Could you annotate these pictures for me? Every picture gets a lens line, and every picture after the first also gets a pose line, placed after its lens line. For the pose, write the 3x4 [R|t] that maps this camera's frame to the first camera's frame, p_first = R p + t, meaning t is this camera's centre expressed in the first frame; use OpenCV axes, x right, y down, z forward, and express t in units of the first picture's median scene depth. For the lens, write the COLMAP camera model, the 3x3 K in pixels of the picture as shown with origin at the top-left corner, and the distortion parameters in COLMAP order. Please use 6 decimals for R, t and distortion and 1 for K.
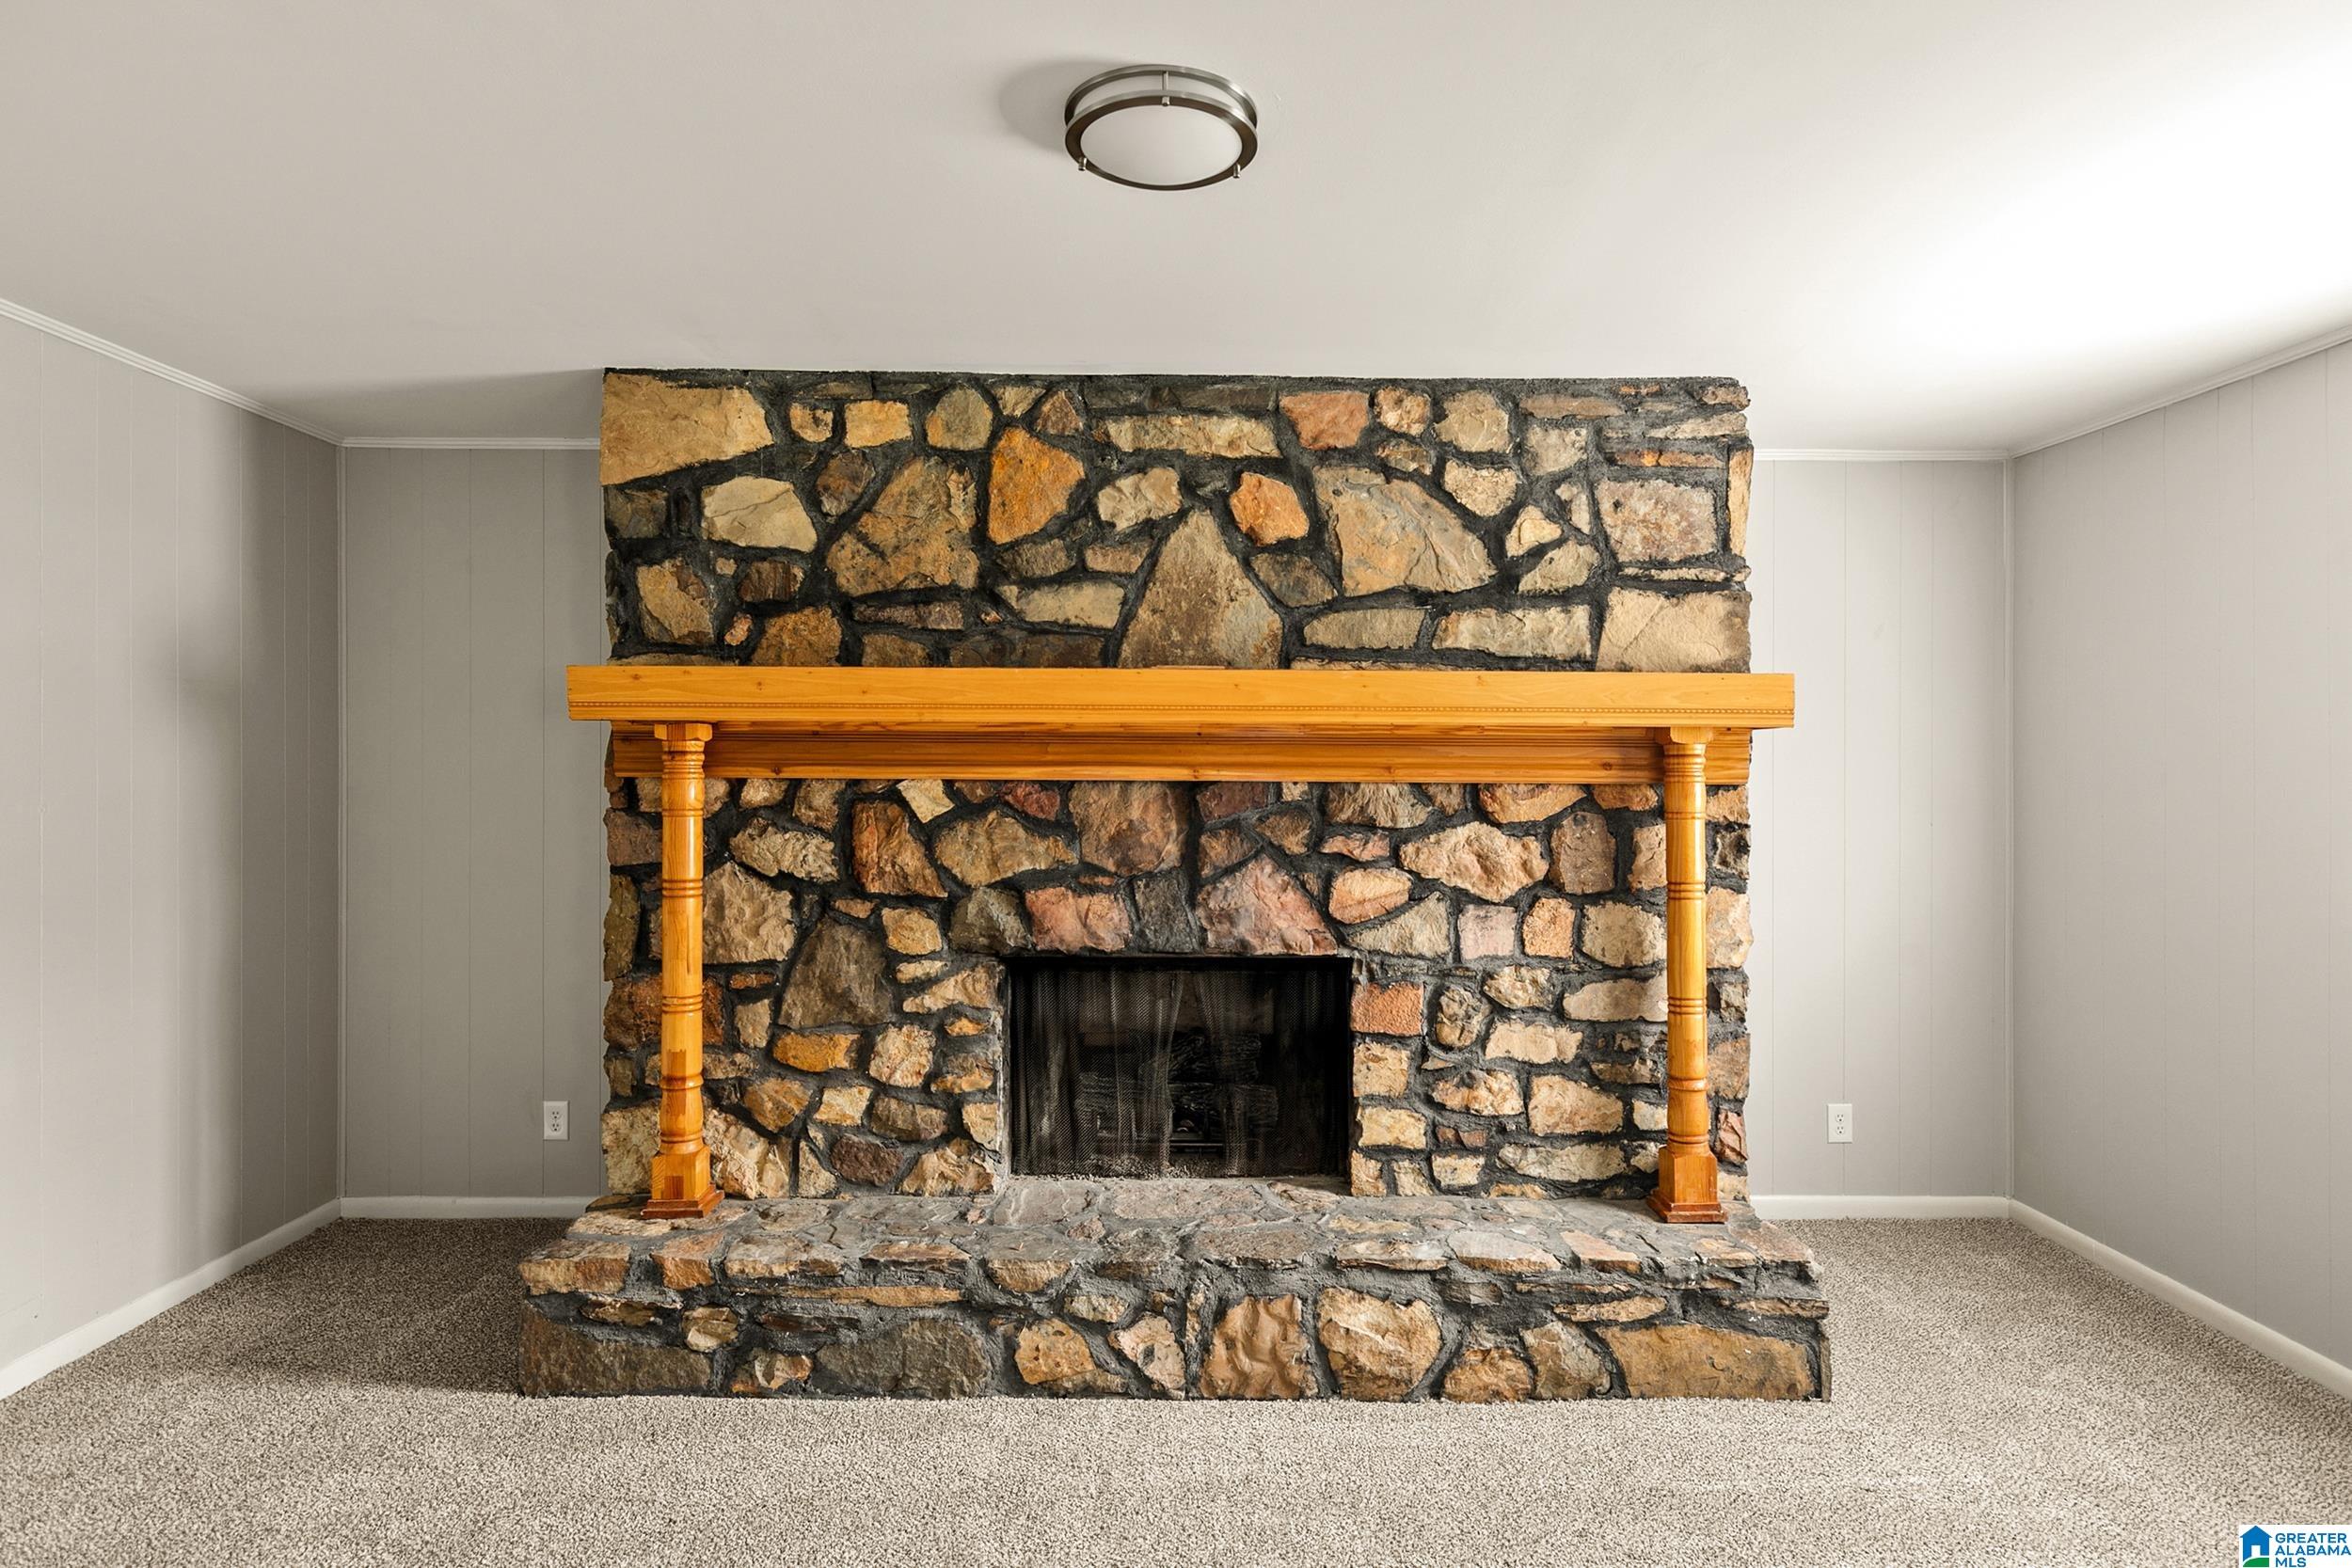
lens RADIAL K [[1331.9, 0, 1172.9], [0, 1331.9, 773.1], [0, 0, 1]] dist [0.004173, 0.000528]
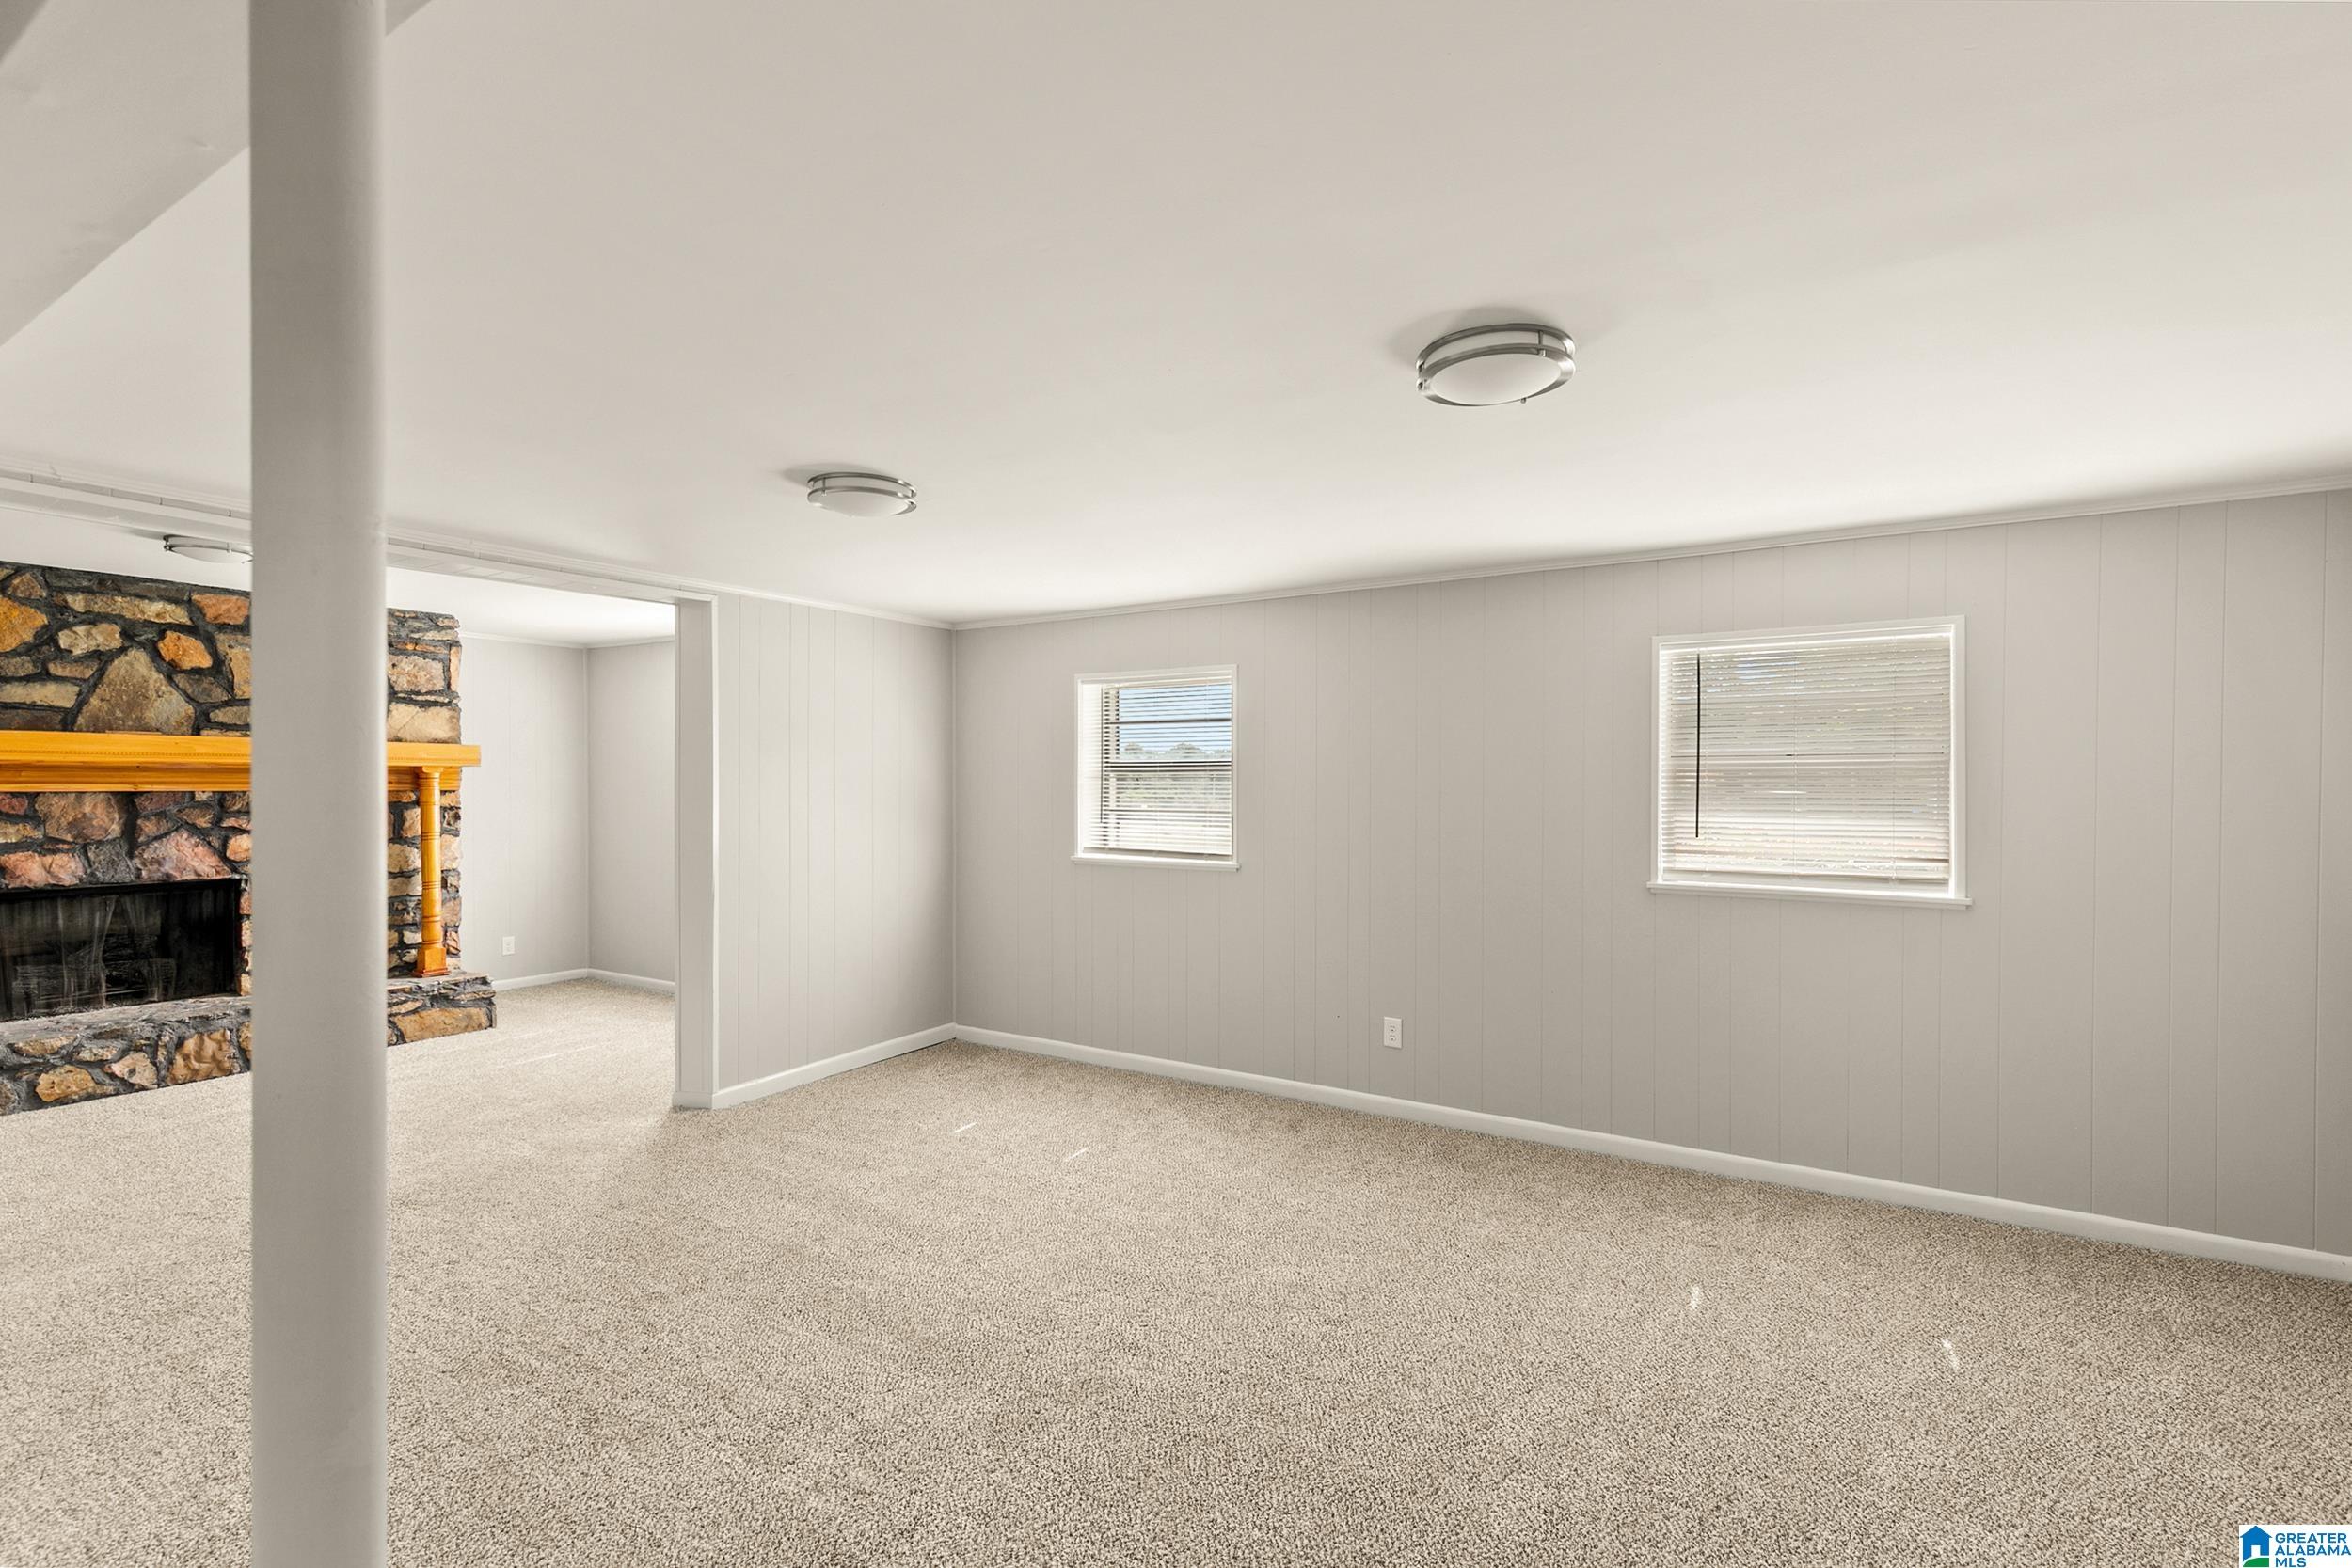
lens RADIAL K [[1075.9, 0, 1172.9], [0, 1075.9, 780.5], [0, 0, 1]] dist [0.018980, -0.001623]
pose [[0.551557, -0.002218, 0.834134, -0.464252], [0.006667, 0.999976, -0.001749, 0.003327], [-0.834111, 0.006526, 0.551558, -1.087836]]
